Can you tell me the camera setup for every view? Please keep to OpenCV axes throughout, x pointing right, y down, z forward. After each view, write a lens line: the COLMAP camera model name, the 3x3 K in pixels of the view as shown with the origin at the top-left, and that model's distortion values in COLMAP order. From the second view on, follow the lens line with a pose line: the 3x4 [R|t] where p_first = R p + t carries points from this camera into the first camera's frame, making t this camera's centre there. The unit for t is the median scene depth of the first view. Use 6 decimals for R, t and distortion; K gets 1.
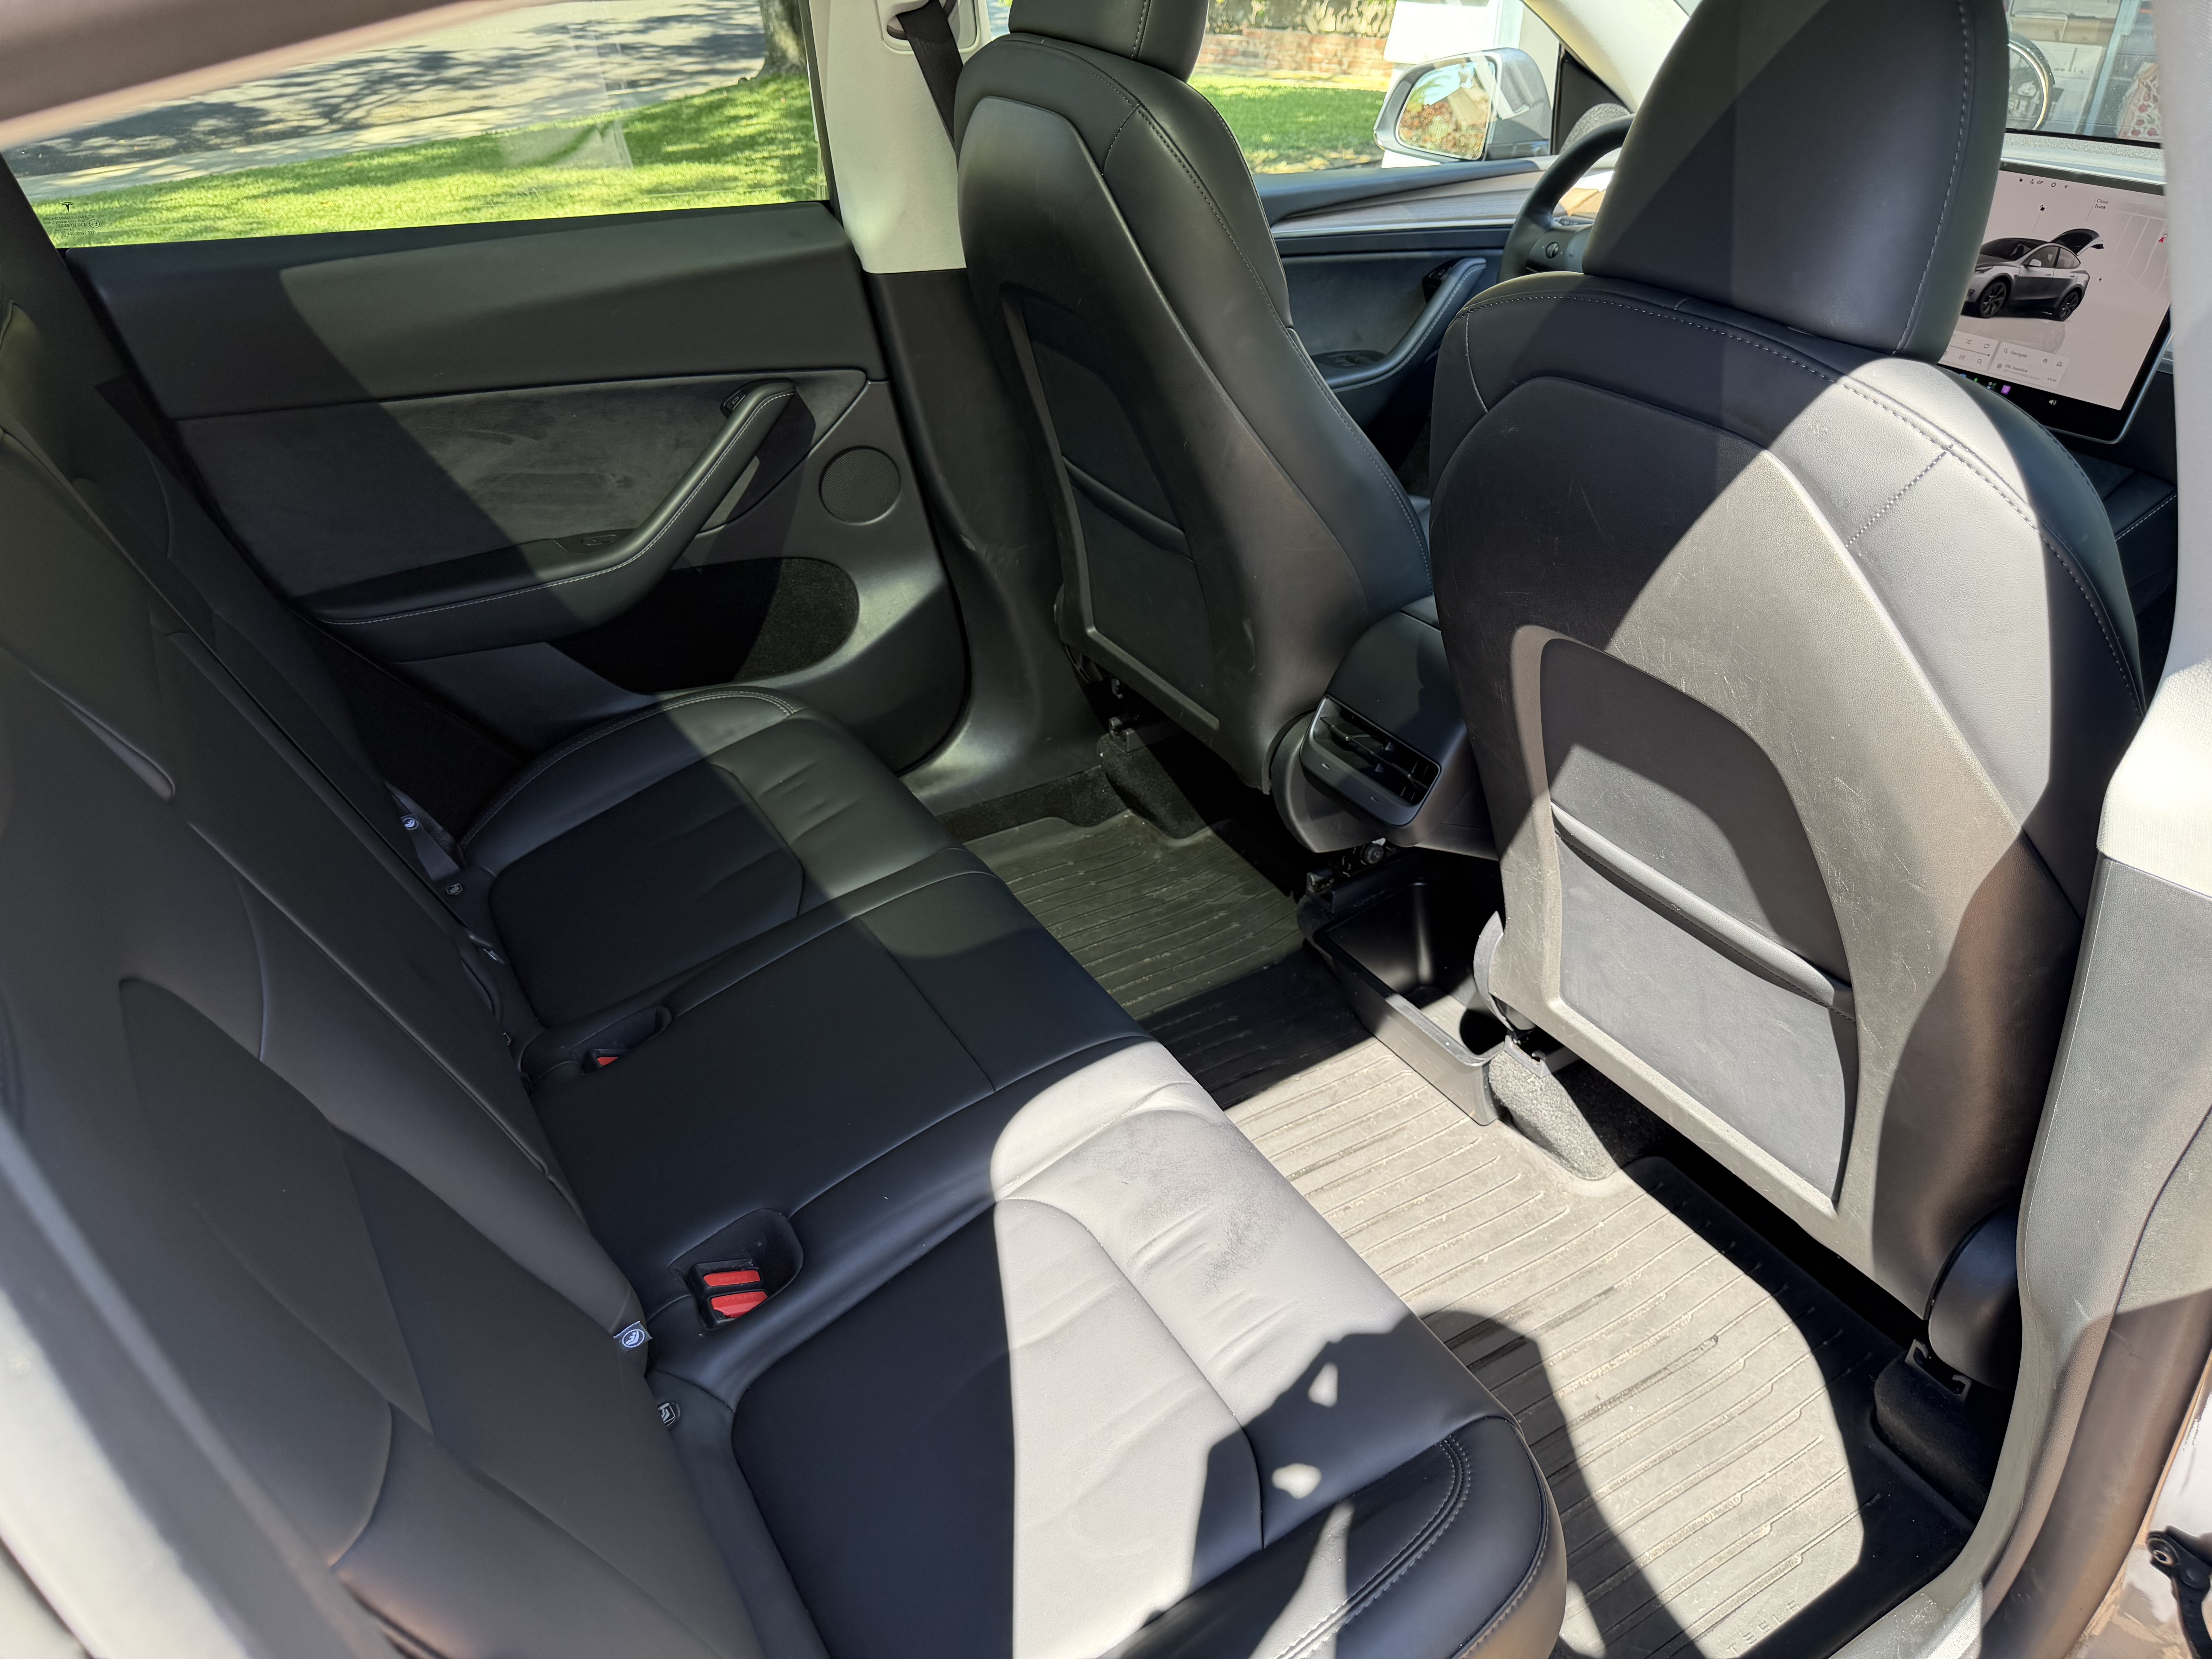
lens RADIAL K [[1559.5, 0, 1117.9], [0, 1559.5, 832.0], [0, 0, 1]] dist [0.200045, -0.449258]
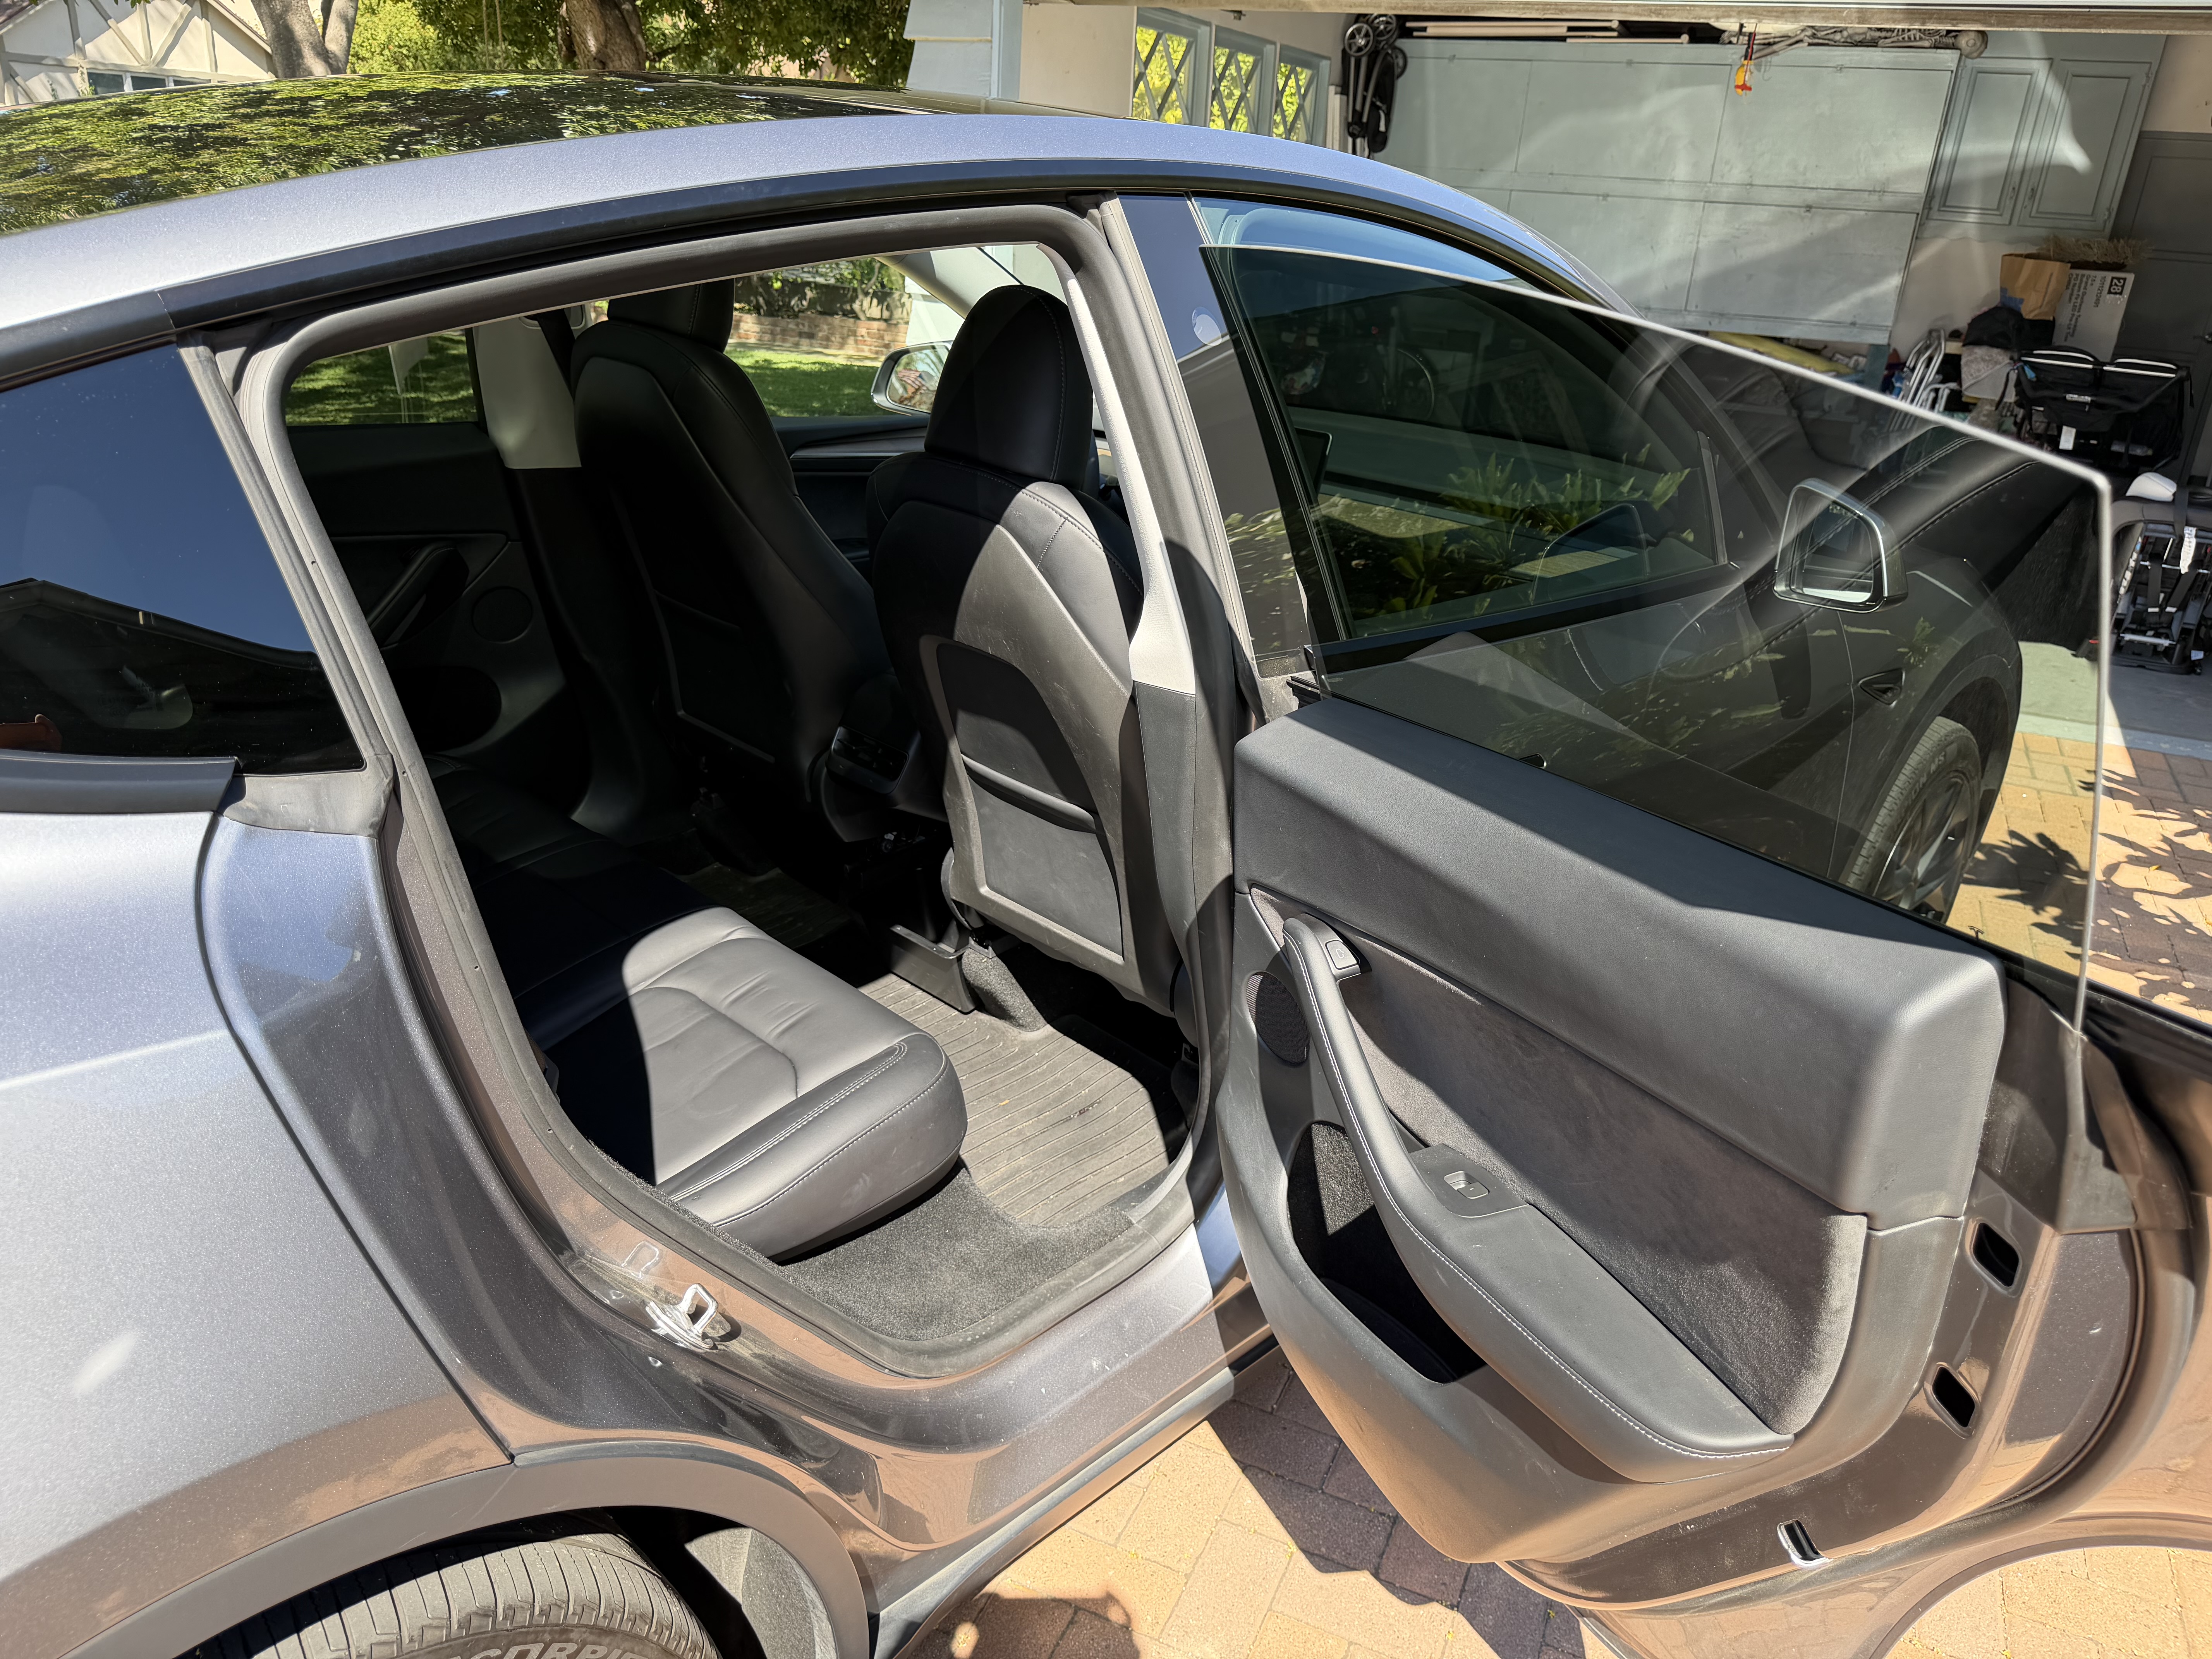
lens RADIAL K [[1537.1, 0, 1100.3], [0, 1537.1, 825.4], [0, 0, 1]] dist [0.097281, -0.104132]
pose [[0.968667, -0.045186, 0.244217, 0.004314], [0.080983, 0.987033, -0.138589, 0.250471], [-0.234788, 0.154024, 0.959766, -0.530940]]
